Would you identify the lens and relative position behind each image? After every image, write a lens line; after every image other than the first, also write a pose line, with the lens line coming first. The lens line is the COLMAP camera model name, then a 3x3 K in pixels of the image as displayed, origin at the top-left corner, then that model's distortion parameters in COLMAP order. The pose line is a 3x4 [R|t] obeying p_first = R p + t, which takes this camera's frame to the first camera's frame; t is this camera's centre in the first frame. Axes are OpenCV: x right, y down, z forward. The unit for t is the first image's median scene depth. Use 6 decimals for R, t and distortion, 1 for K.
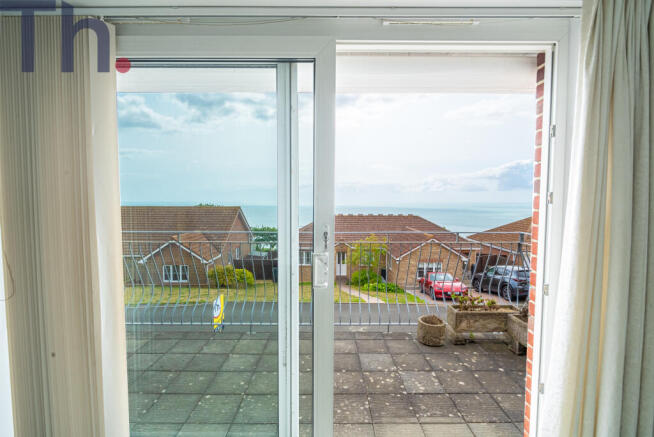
lens RADIAL K [[305.6, 0, 330.6], [0, 305.6, 217.7], [0, 0, 1]] dist [-0.007677, -0.000631]
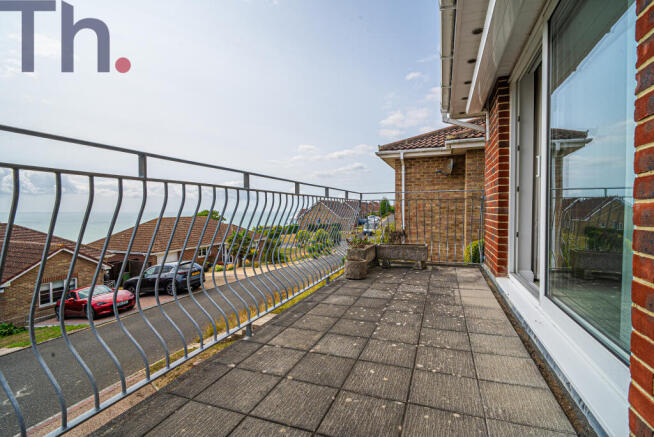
lens RADIAL K [[305.6, 0, 327.2], [0, 305.6, 215.0], [0, 0, 1]] dist [-0.007677, -0.000631]
pose [[0.366987, -0.027976, 0.929805, -0.174726], [0.062925, 0.998005, 0.005192, 0.031337], [-0.928095, 0.056603, 0.368016, 0.138288]]
